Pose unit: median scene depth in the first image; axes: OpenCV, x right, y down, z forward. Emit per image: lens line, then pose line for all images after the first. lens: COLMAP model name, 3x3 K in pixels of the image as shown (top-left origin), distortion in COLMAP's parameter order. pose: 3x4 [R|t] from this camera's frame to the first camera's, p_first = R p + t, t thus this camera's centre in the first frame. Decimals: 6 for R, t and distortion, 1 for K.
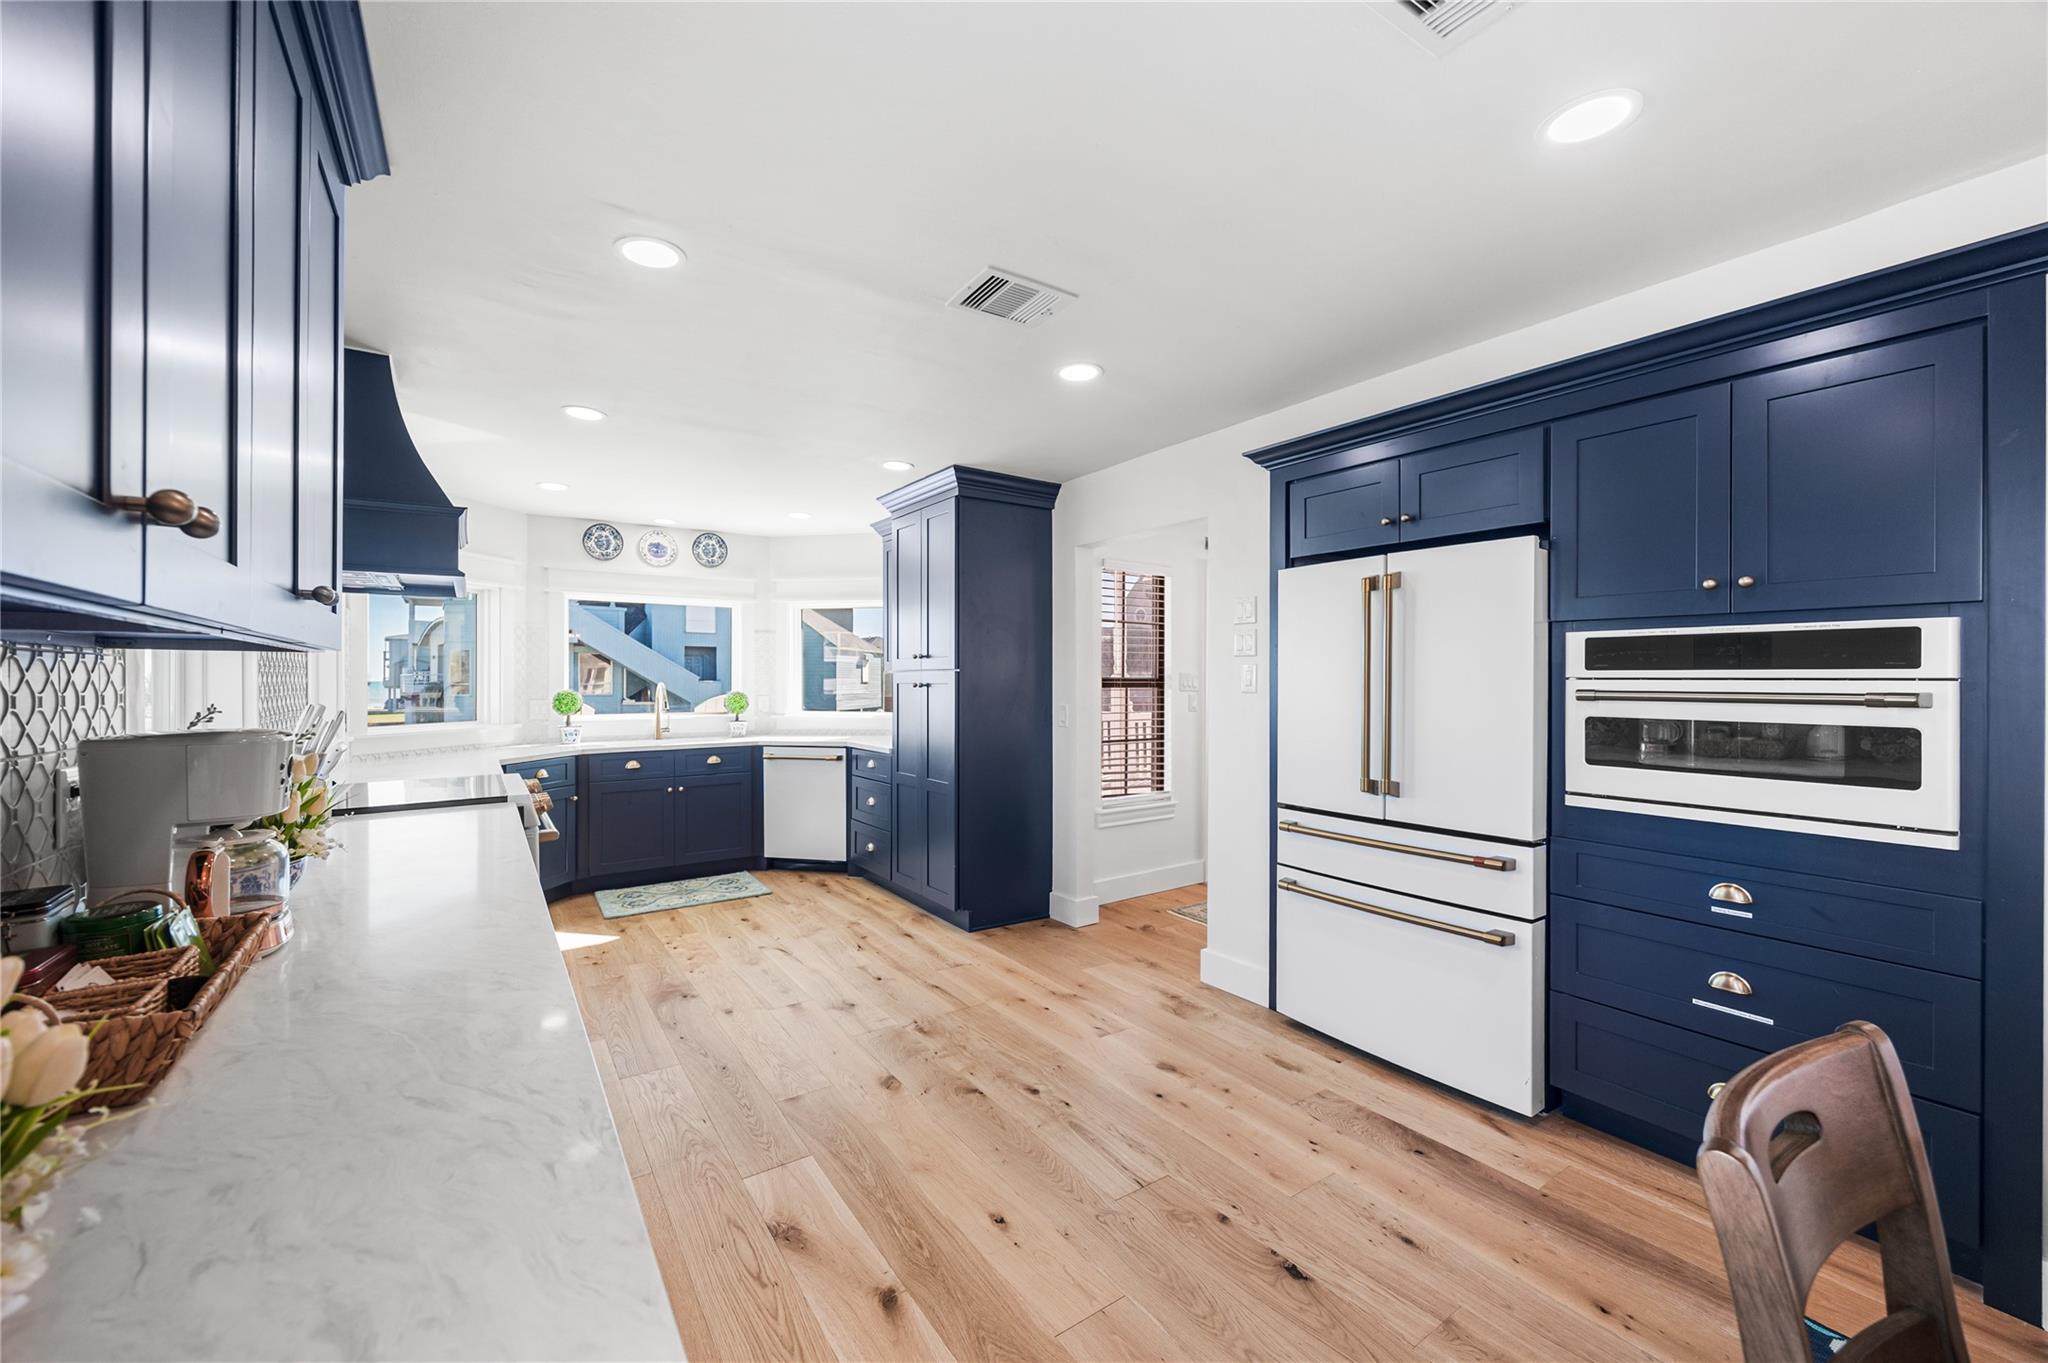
lens RADIAL K [[797.0, 0, 1012.7], [0, 797.0, 680.5], [0, 0, 1]] dist [0.002798, -0.000555]
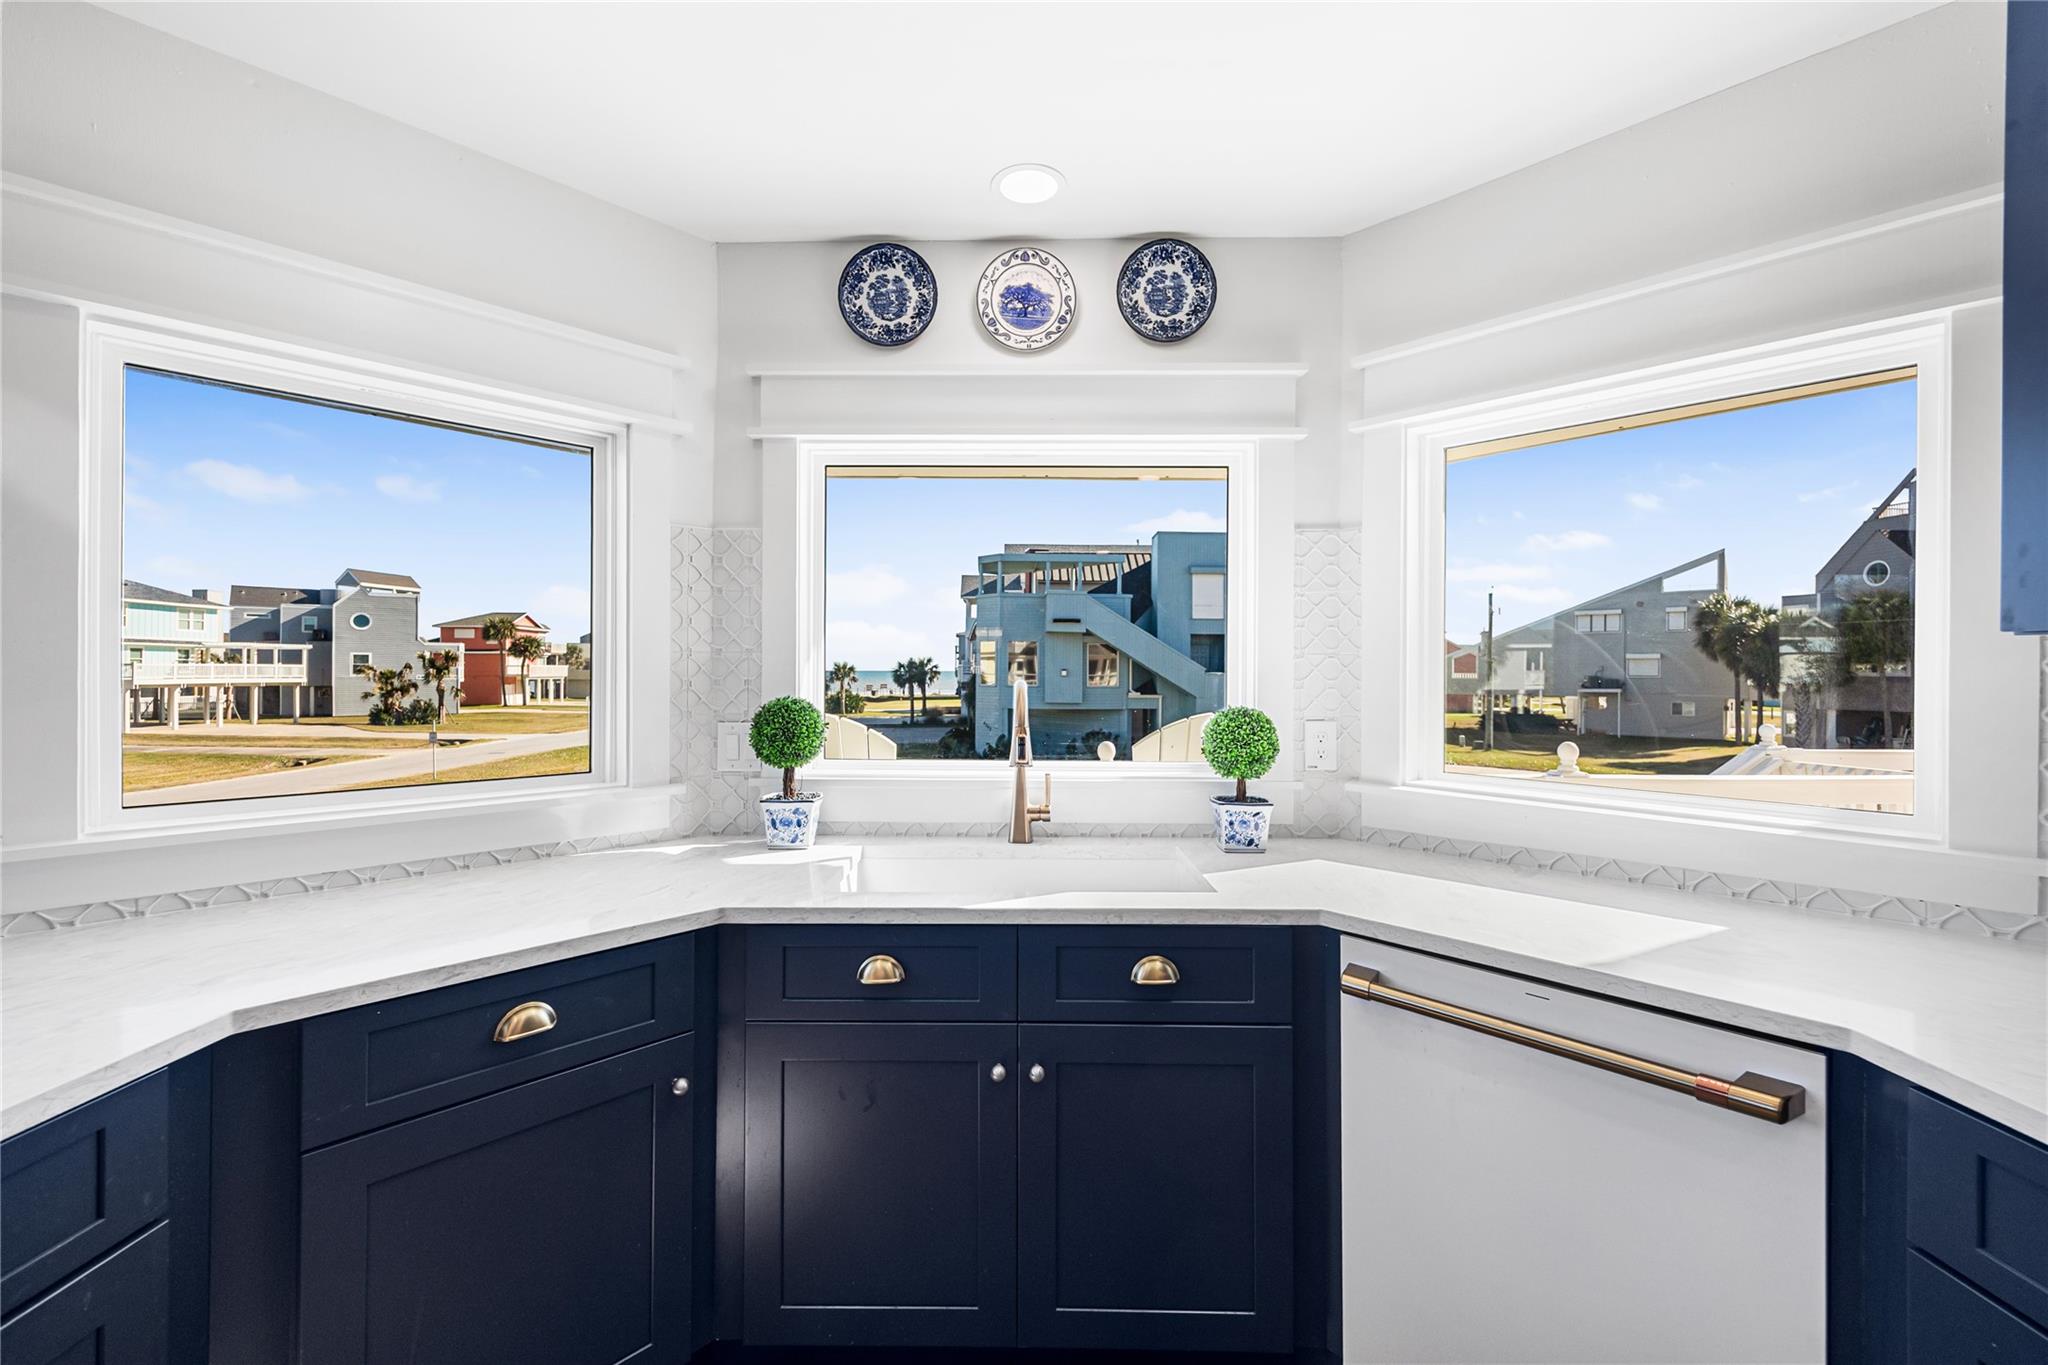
lens RADIAL K [[797.0, 0, 1028.2], [0, 797.0, 668.2], [0, 0, 1]] dist [0.002798, -0.000555]
pose [[0.825545, 0.003273, -0.564326, -0.290668], [-0.006178, 0.999976, -0.003238, -0.001149], [0.564302, 0.006160, 0.825545, 0.846533]]
